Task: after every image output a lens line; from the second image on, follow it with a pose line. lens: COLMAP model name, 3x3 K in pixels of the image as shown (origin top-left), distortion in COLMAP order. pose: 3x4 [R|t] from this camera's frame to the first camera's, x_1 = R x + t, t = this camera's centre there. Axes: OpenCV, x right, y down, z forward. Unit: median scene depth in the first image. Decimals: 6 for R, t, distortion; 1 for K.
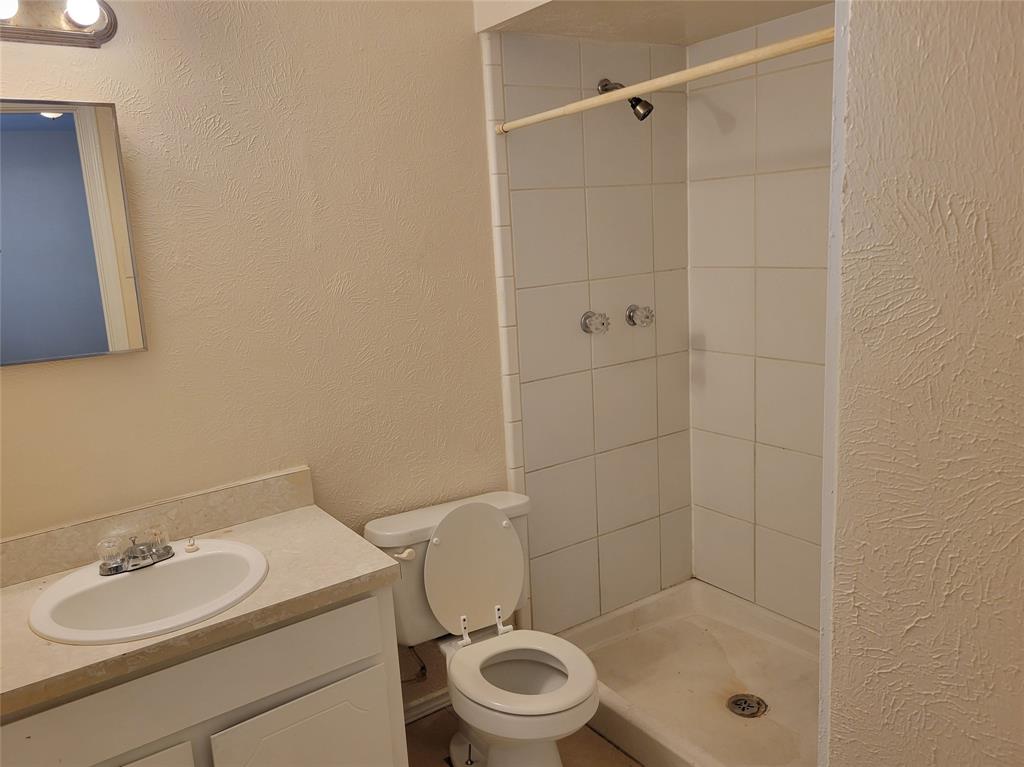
lens RADIAL K [[777.9, 0, 512.1], [0, 777.9, 387.9], [0, 0, 1]] dist [0.049598, -0.032896]
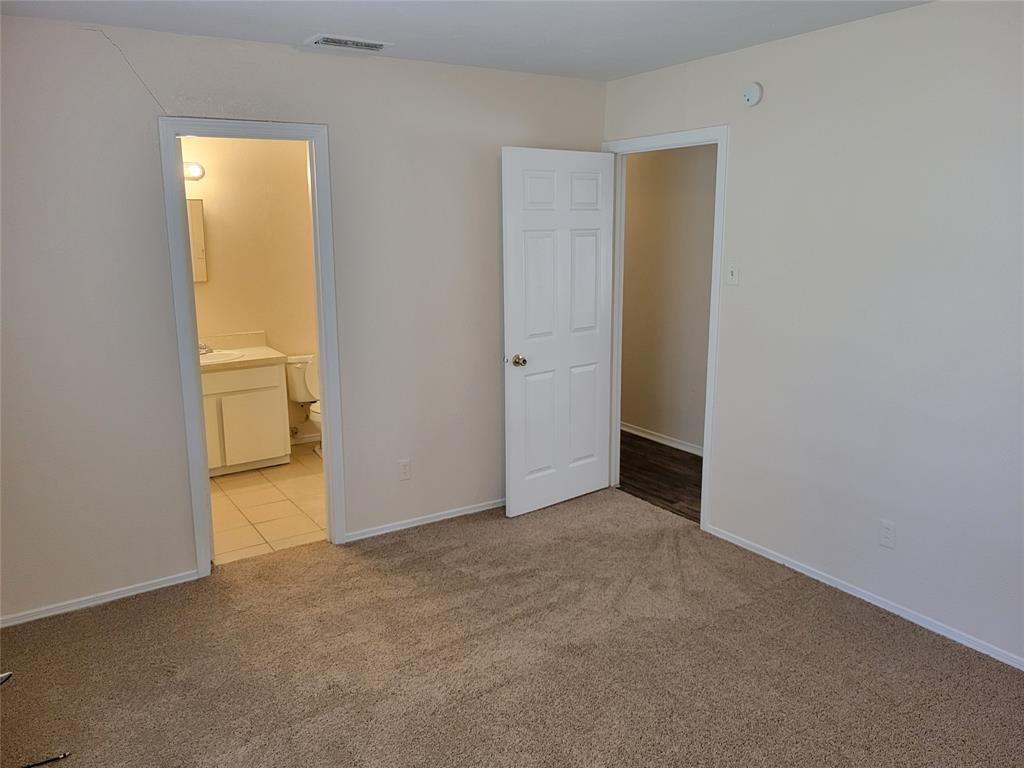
lens RADIAL K [[777.9, 0, 512.1], [0, 777.9, 388.4], [0, 0, 1]] dist [0.049598, -0.032896]
pose [[0.997197, 0.060133, -0.044532, 0.846927], [-0.059876, 0.998181, 0.007085, 0.268857], [0.044877, -0.004399, 0.998983, -1.931354]]
